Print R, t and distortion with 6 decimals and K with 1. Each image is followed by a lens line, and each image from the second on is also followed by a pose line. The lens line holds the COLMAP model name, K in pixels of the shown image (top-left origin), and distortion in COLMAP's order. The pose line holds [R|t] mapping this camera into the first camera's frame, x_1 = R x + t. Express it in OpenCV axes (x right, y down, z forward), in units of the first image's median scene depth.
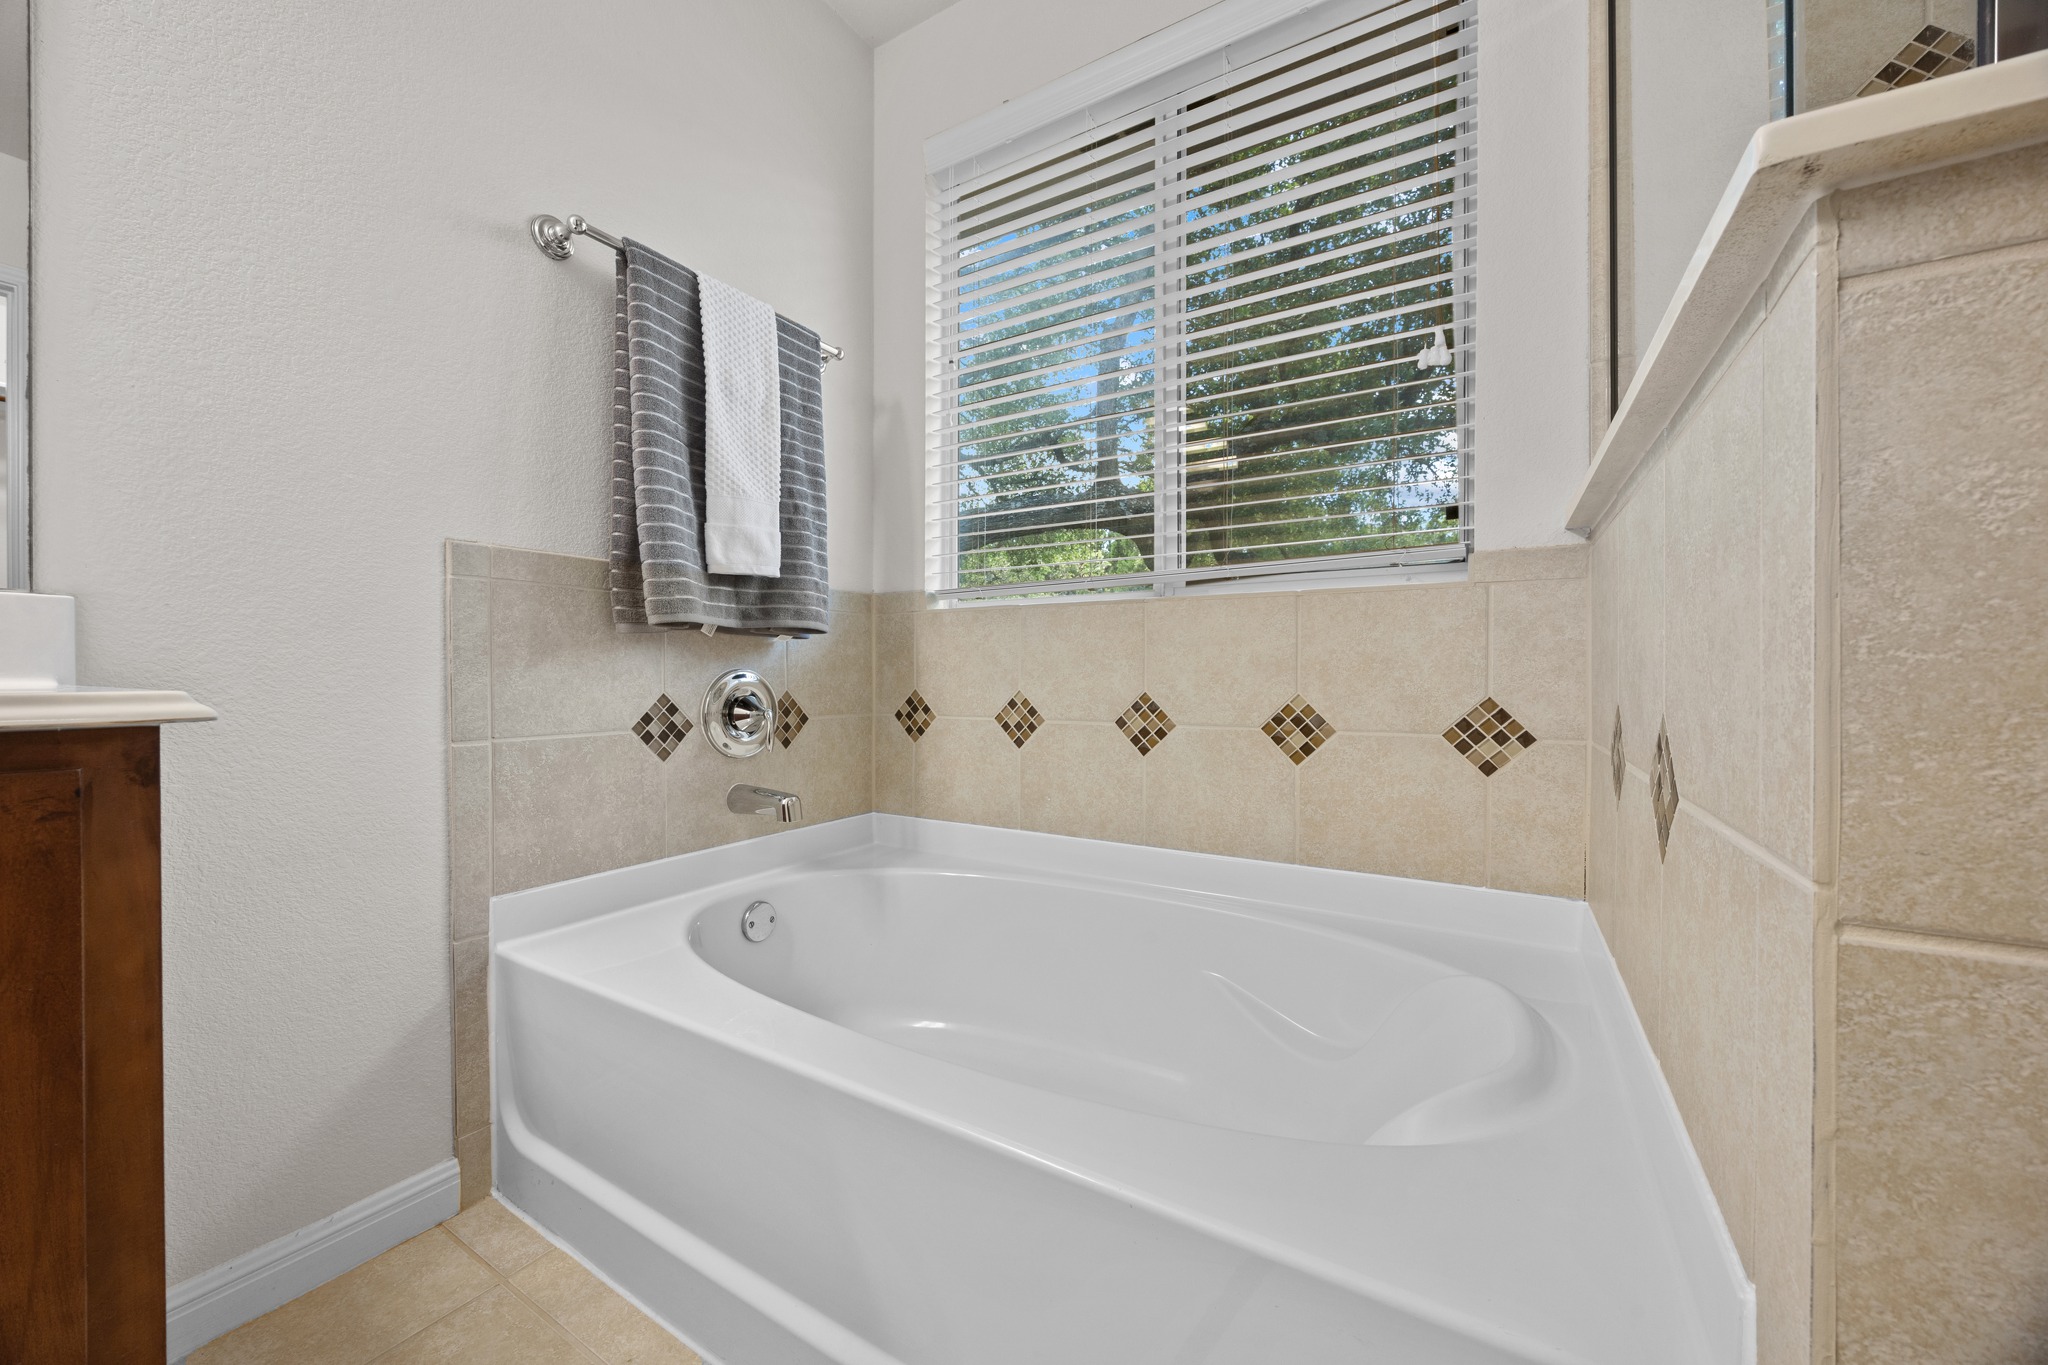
lens RADIAL K [[771.6, 0, 1024.5], [0, 771.6, 682.0], [0, 0, 1]] dist [-0.007672, 0.000767]
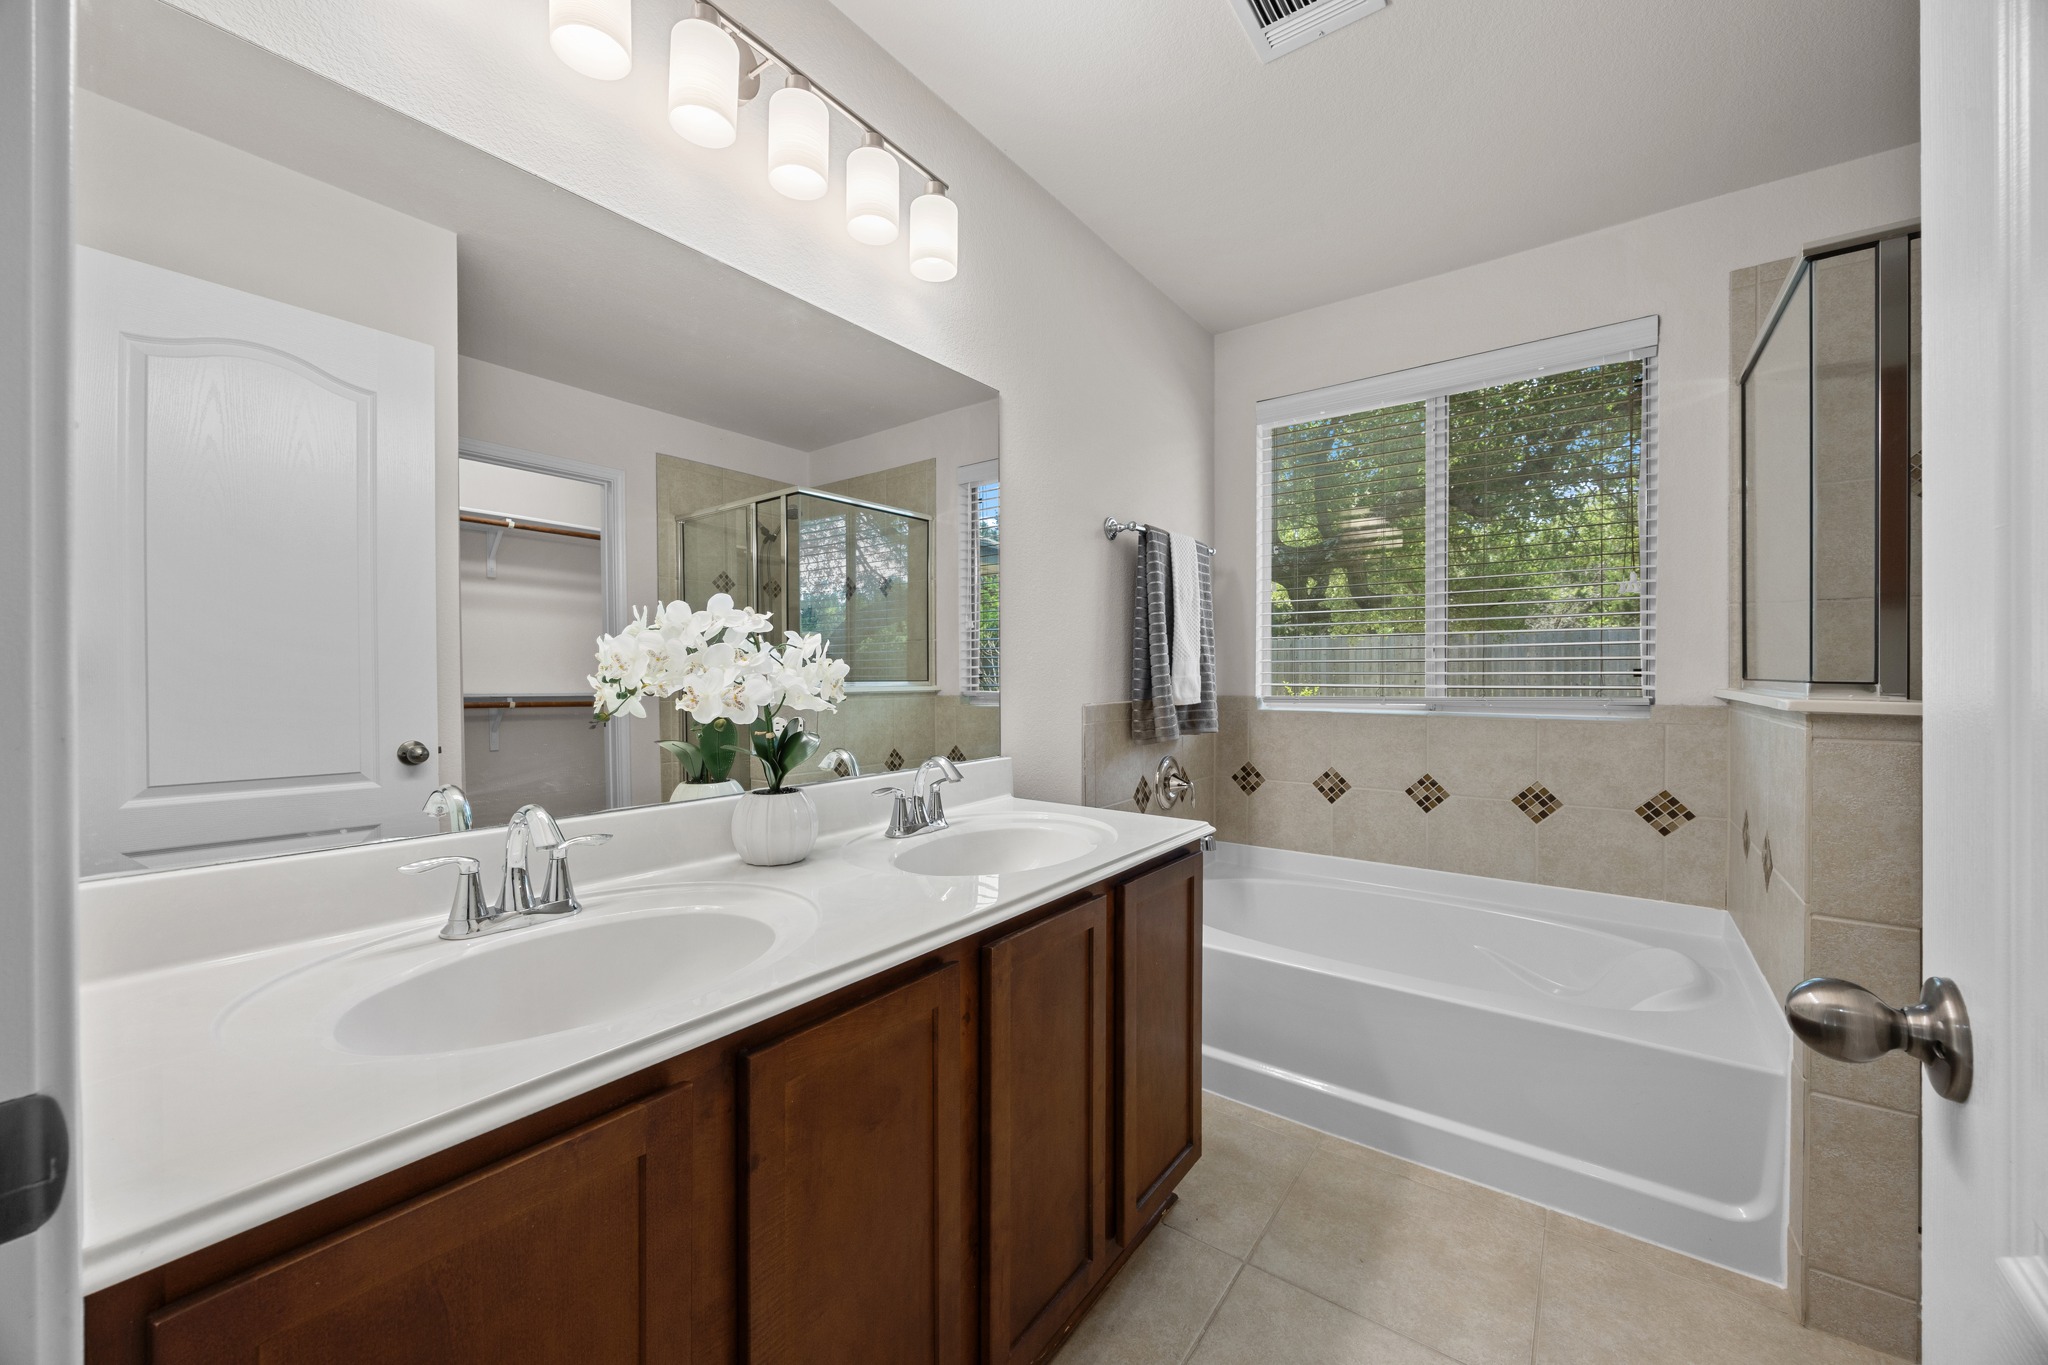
lens RADIAL K [[771.6, 0, 1022.0], [0, 771.6, 681.4], [0, 0, 1]] dist [-0.007672, 0.000767]
pose [[0.995096, -0.001551, -0.098899, -0.581580], [0.001640, 0.999998, 0.000819, -0.200681], [0.098898, -0.000977, 0.995097, -0.752831]]
